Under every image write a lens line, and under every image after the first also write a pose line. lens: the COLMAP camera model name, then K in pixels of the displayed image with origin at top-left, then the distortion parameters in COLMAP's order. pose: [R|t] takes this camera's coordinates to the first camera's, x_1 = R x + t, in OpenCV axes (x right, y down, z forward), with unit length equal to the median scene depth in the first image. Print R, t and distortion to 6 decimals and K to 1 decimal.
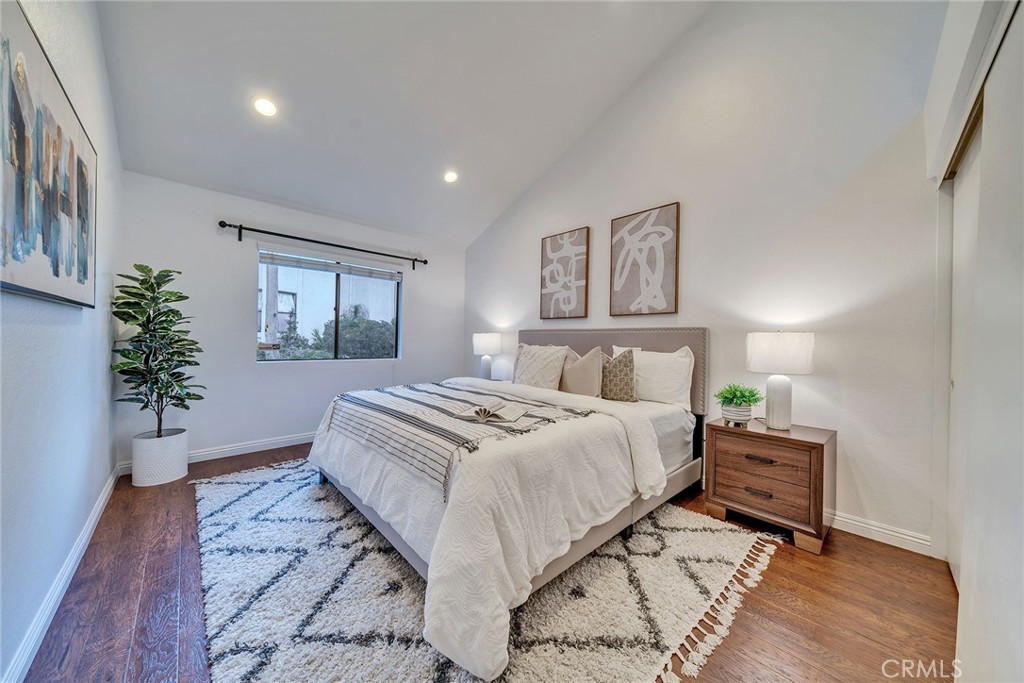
lens RADIAL K [[346.6, 0, 519.5], [0, 346.6, 347.8], [0, 0, 1]] dist [0.001322, -0.000183]
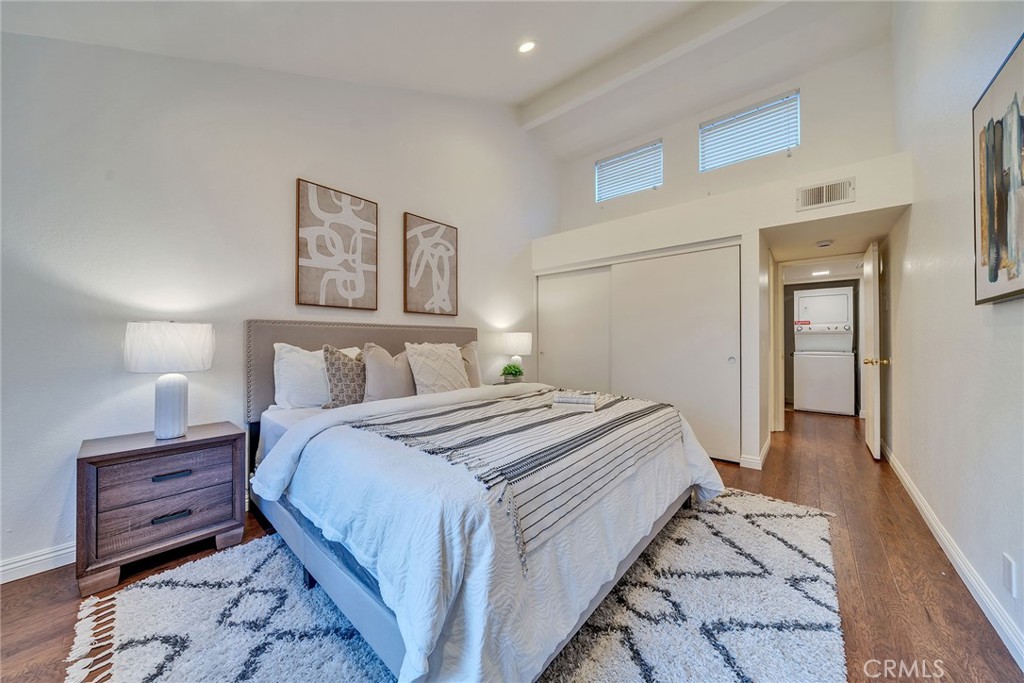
lens RADIAL K [[346.6, 0, 516.9], [0, 346.6, 330.8], [0, 0, 1]] dist [0.001322, -0.000183]
pose [[-0.088310, 0.010530, 0.996037, -0.660703], [0.017370, 0.999808, -0.009030, -0.024093], [-0.995942, 0.016504, -0.088476, 0.720711]]
